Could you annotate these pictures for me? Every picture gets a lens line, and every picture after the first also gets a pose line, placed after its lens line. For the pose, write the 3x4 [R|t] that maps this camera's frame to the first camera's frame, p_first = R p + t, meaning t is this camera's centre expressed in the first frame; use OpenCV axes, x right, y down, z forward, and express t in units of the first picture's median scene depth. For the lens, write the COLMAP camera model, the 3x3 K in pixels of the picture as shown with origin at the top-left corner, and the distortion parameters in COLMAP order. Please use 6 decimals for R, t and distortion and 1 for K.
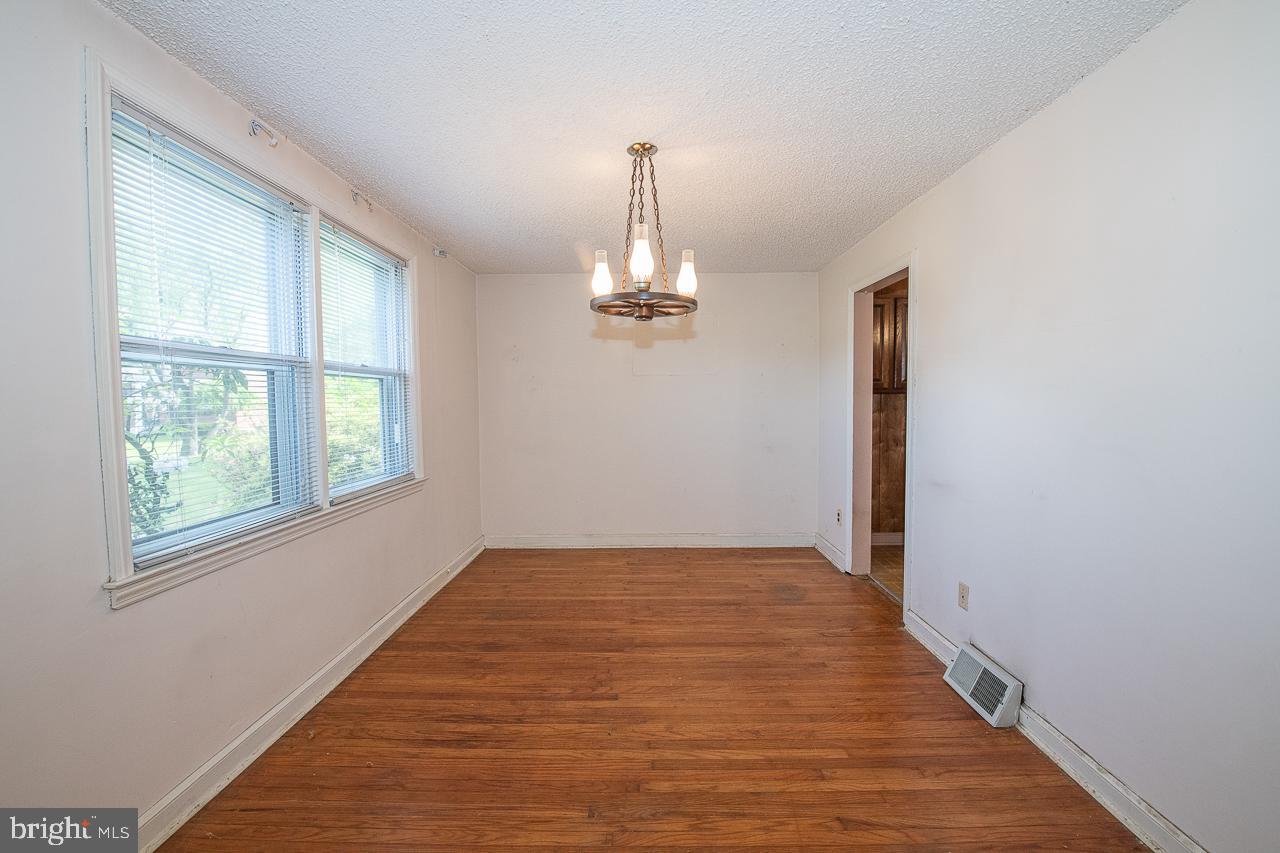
lens RADIAL K [[512.8, 0, 642.0], [0, 512.8, 425.2], [0, 0, 1]] dist [-0.018824, -0.000112]
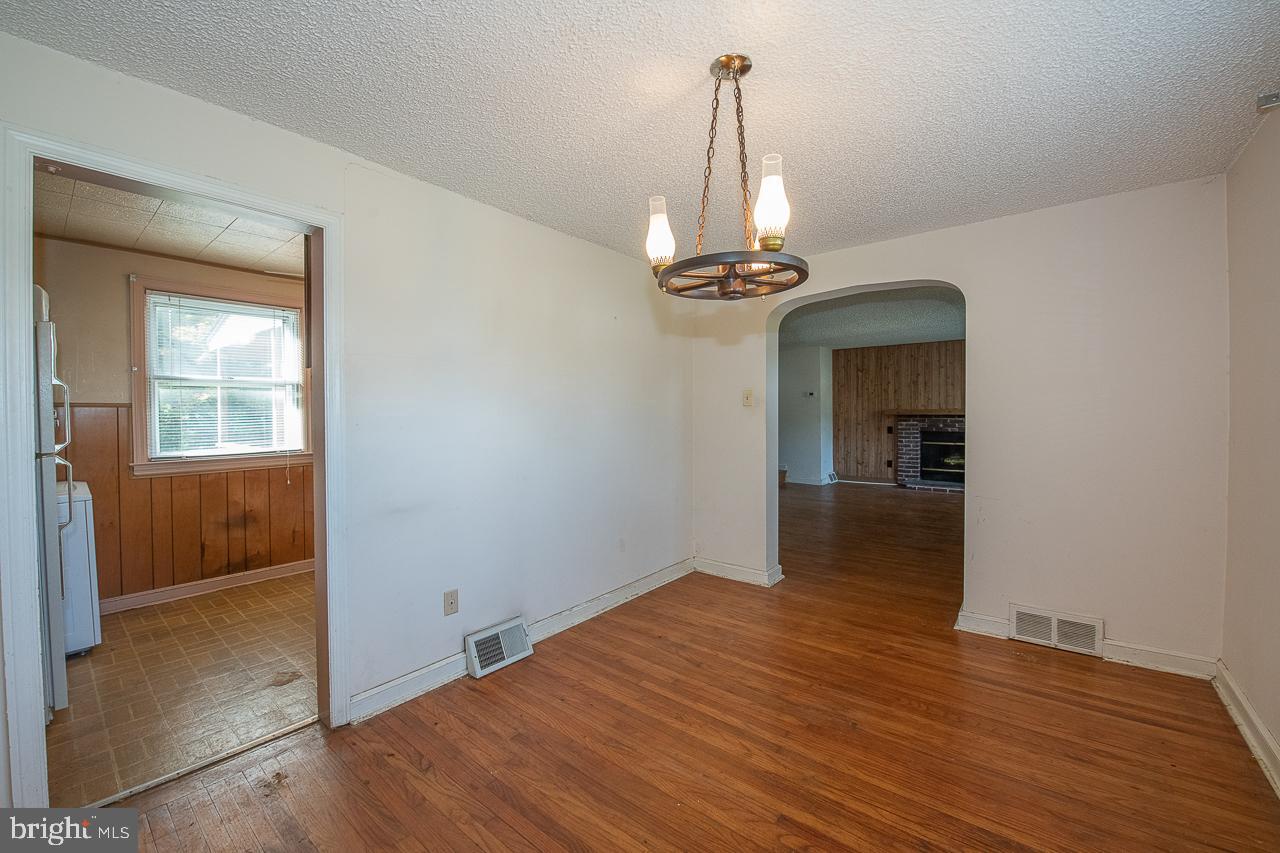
lens RADIAL K [[512.8, 0, 642.7], [0, 512.8, 424.3], [0, 0, 1]] dist [-0.018824, -0.000112]
pose [[-0.788129, -0.000840, 0.615509, -0.371351], [0.047236, 0.996967, 0.061844, -0.085671], [-0.613694, 0.077815, -0.785700, 1.801708]]
